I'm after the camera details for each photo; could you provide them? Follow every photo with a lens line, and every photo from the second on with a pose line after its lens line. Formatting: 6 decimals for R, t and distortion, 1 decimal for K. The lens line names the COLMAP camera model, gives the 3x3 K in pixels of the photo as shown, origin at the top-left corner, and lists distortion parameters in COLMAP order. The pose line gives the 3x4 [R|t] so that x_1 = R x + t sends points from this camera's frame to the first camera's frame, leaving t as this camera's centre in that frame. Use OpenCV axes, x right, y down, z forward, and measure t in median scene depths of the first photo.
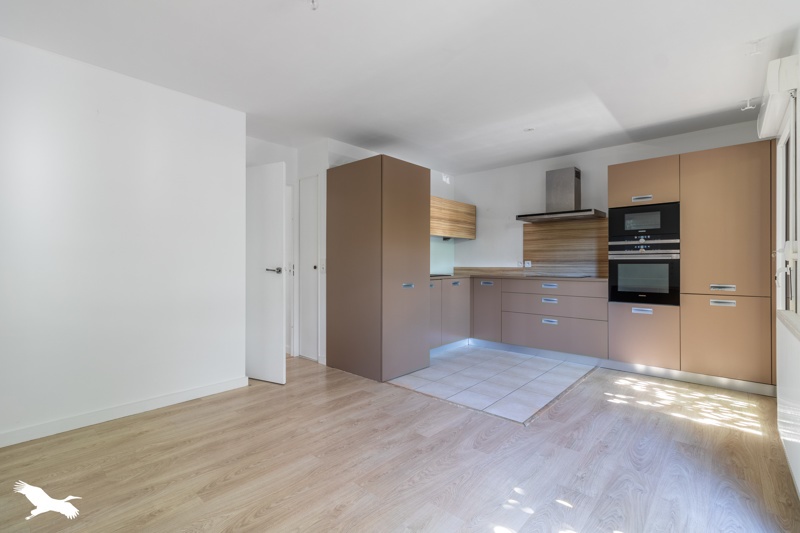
lens RADIAL K [[370.3, 0, 404.8], [0, 370.3, 262.4], [0, 0, 1]] dist [-0.002078, -0.000407]
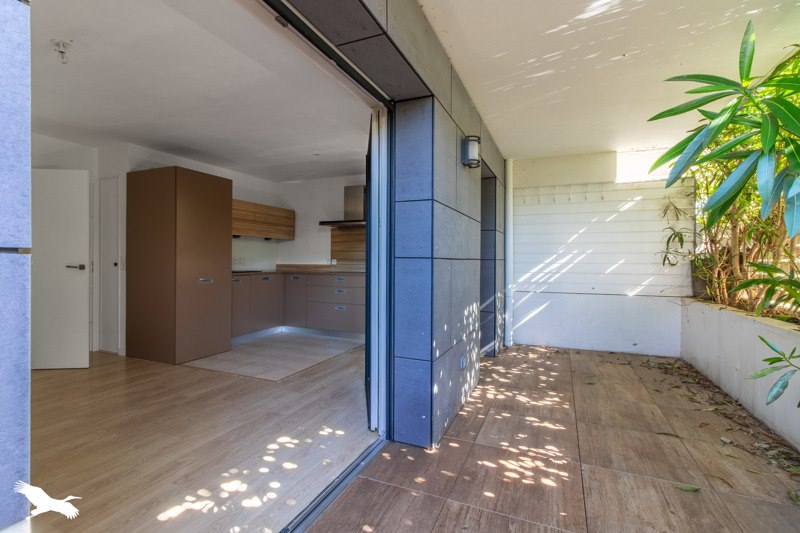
lens RADIAL K [[370.3, 0, 405.6], [0, 370.3, 260.6], [0, 0, 1]] dist [-0.002078, -0.000407]
pose [[0.948492, 0.005601, 0.316751, 0.216491], [-0.006902, 0.999972, 0.002985, -0.006300], [-0.316725, -0.005018, 0.948504, -0.268659]]
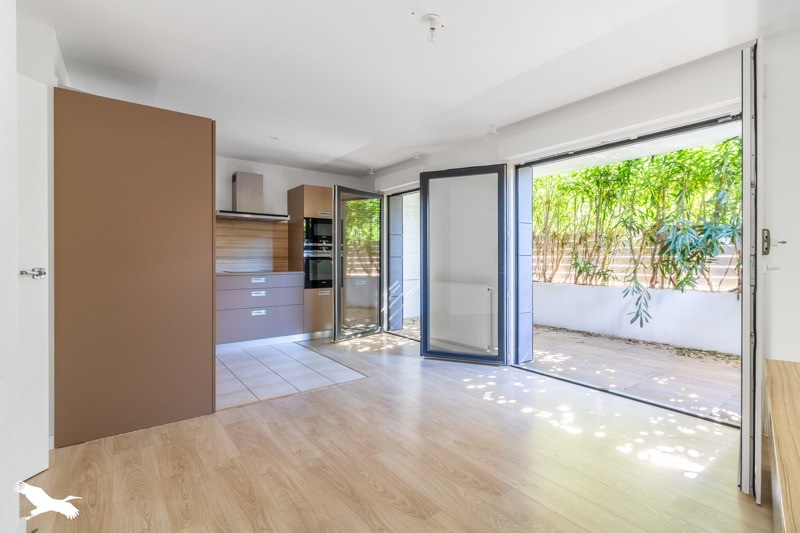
lens RADIAL K [[370.3, 0, 405.5], [0, 370.3, 259.2], [0, 0, 1]] dist [-0.002078, -0.000407]
pose [[0.195342, -0.001900, 0.980733, -0.642892], [0.000432, 0.999998, 0.001852, -0.000953], [-0.980735, 0.000062, 0.195342, 0.389602]]
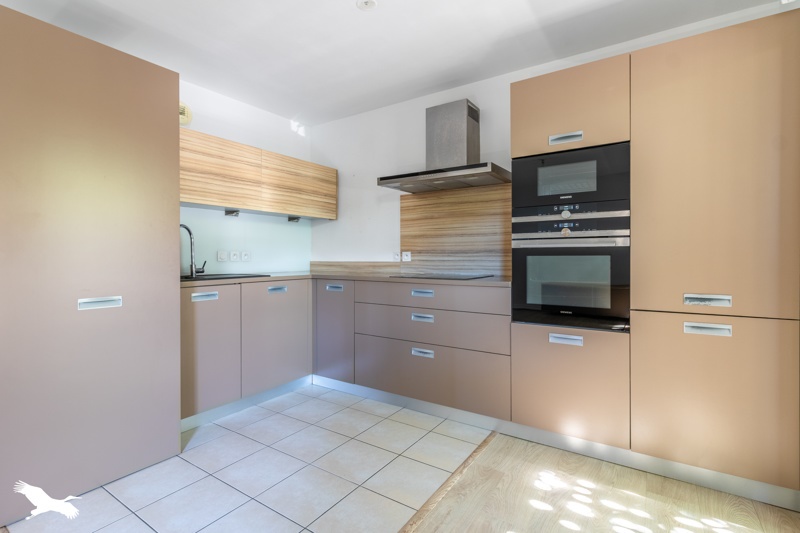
lens RADIAL K [[370.3, 0, 398.4], [0, 370.3, 258.1], [0, 0, 1]] dist [-0.002078, -0.000407]
pose [[0.993473, -0.002126, 0.114052, 0.307910], [0.001458, 0.999981, 0.005933, 0.003805], [-0.114062, -0.005728, 0.993457, 0.446567]]
